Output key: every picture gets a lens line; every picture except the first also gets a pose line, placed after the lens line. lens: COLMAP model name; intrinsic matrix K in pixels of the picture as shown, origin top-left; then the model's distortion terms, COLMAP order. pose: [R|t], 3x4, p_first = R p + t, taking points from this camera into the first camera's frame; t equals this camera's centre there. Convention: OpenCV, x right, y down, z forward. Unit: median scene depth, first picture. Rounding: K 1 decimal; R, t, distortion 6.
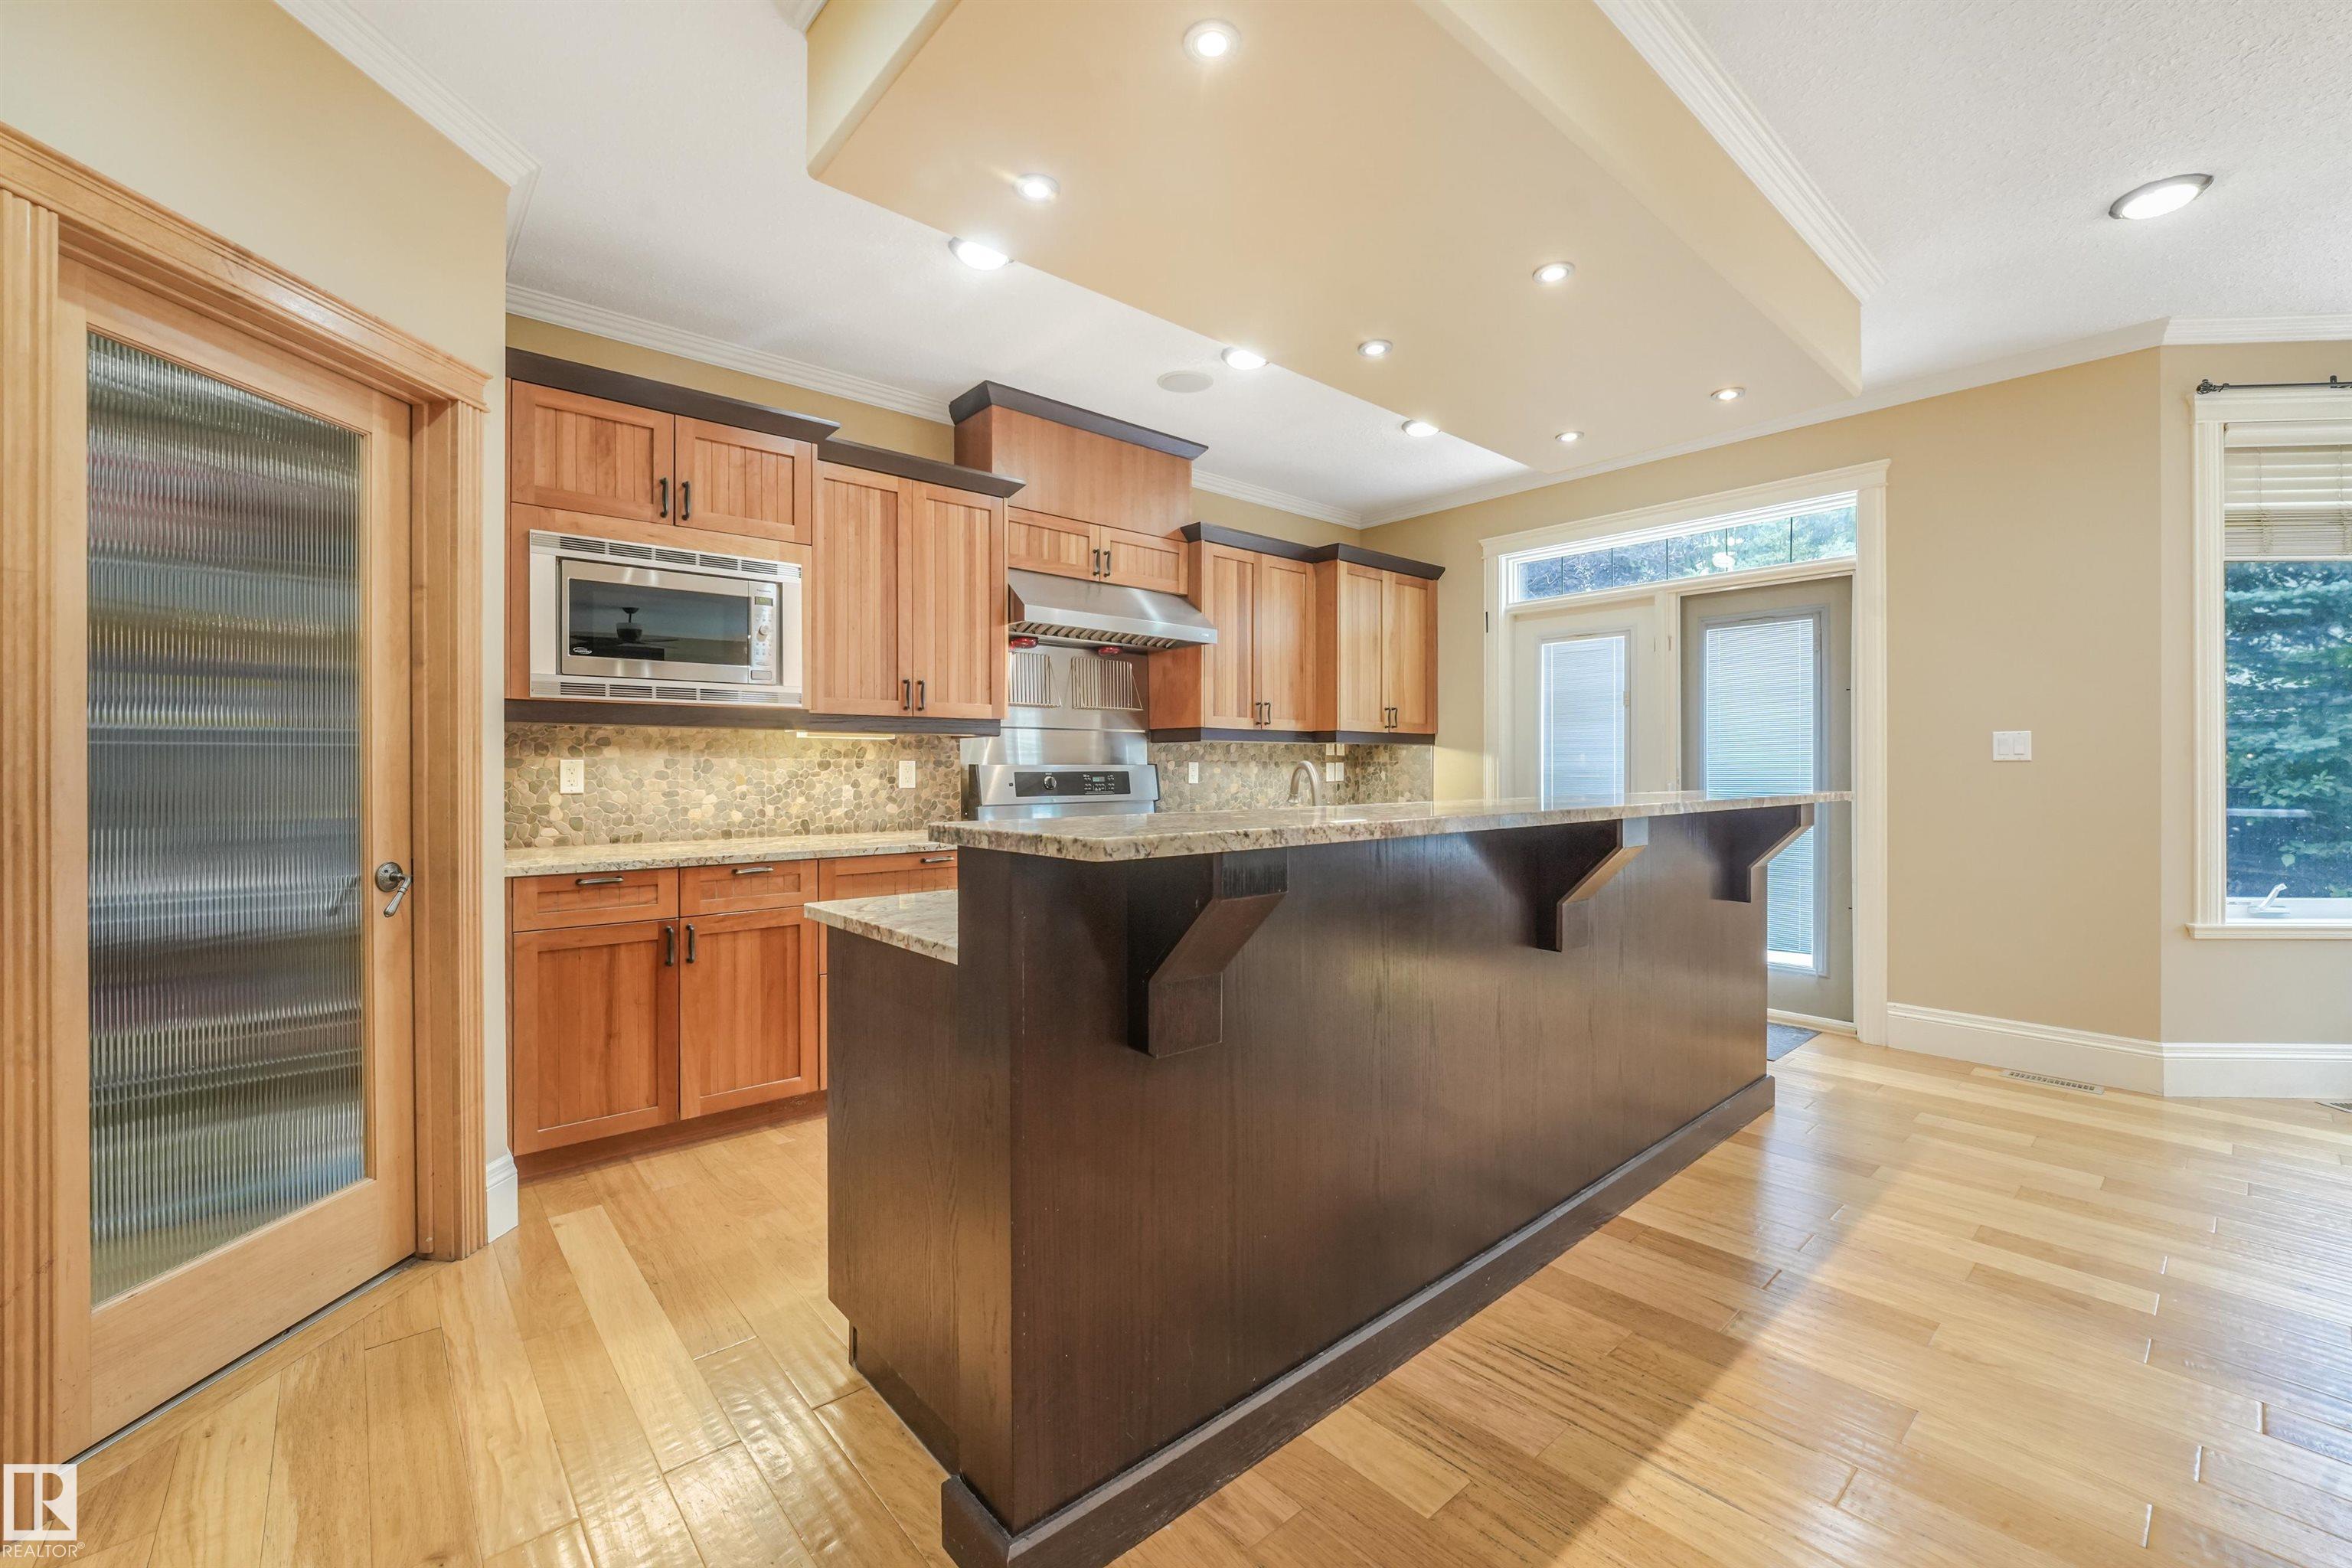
lens RADIAL K [[972.5, 0, 1166.0], [0, 972.5, 769.7], [0, 0, 1]] dist [-0.013832, 0.000558]
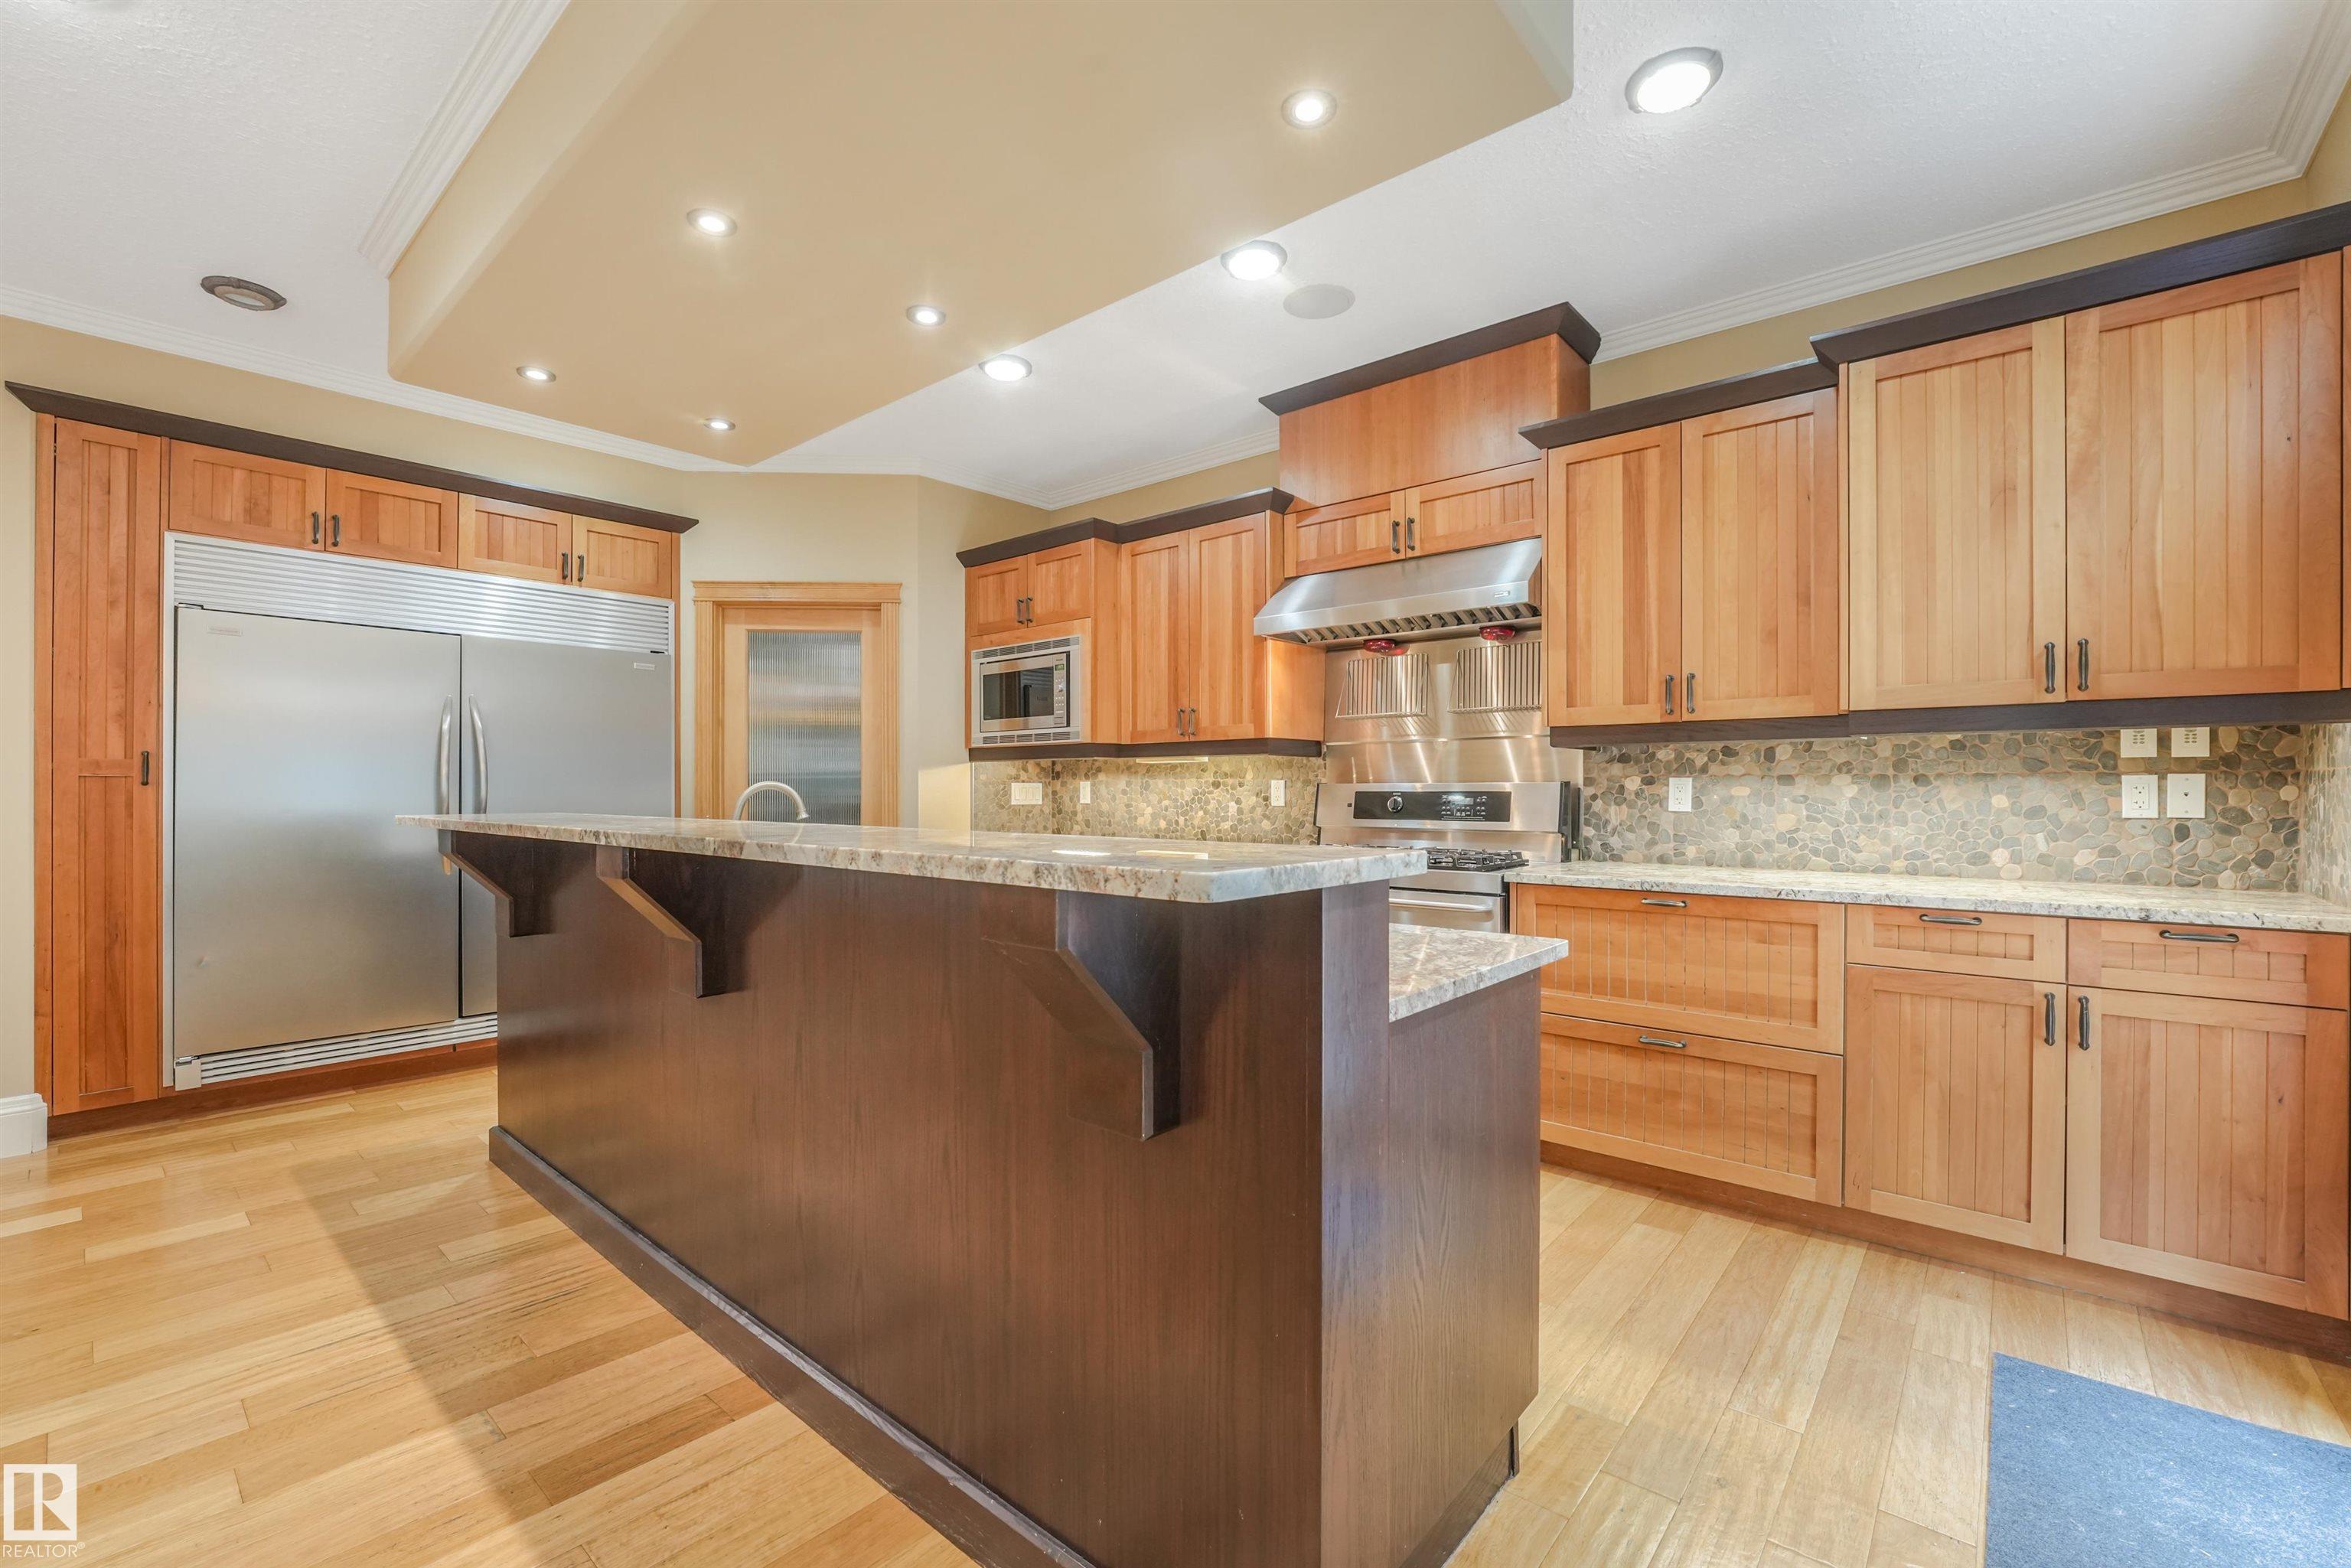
lens RADIAL K [[972.1, 0, 1167.6], [0, 972.1, 792.7], [0, 0, 1]] dist [-0.013832, 0.000558]
pose [[0.142686, 0.006359, -0.989748, 0.817514], [-0.001497, 0.999980, 0.006208, -0.002152], [0.989767, 0.000596, 0.142693, 0.790691]]
